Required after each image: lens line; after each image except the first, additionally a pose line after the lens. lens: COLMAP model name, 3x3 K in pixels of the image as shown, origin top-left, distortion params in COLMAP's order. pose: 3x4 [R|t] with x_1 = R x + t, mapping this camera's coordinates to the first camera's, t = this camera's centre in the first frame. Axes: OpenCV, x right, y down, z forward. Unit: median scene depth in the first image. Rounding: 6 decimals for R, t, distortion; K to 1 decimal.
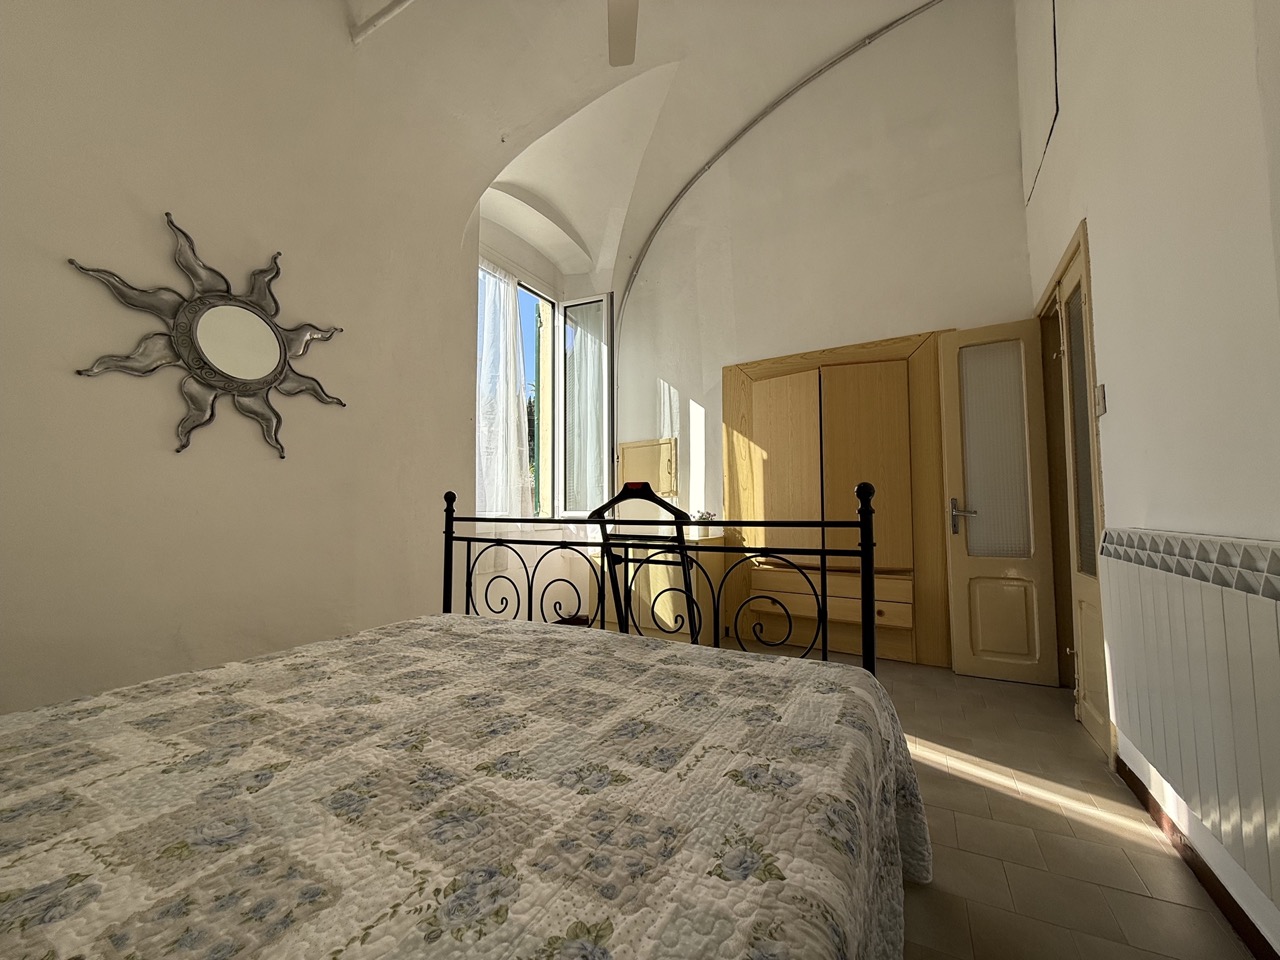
lens RADIAL K [[509.4, 0, 642.5], [0, 509.4, 481.2], [0, 0, 1]] dist [-0.000086, -0.000005]
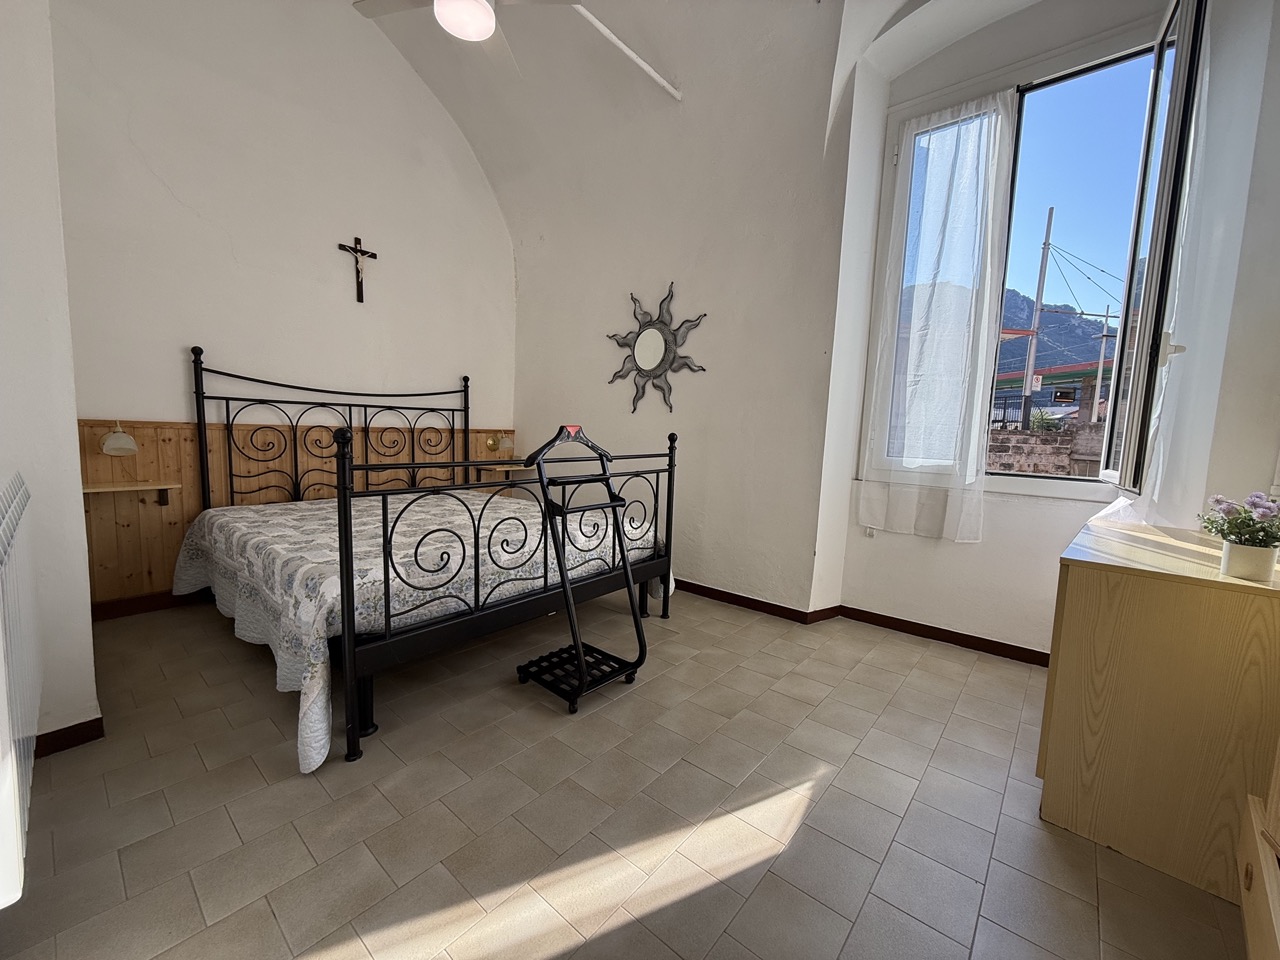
lens RADIAL K [[509.4, 0, 642.5], [0, 509.4, 481.2], [0, 0, 1]] dist [-0.000086, -0.000005]
pose [[-0.198136, 0.098803, -0.975182, 1.018252], [0.024483, 0.995095, 0.095846, 0.019851], [0.979869, -0.004885, -0.199583, 1.337396]]
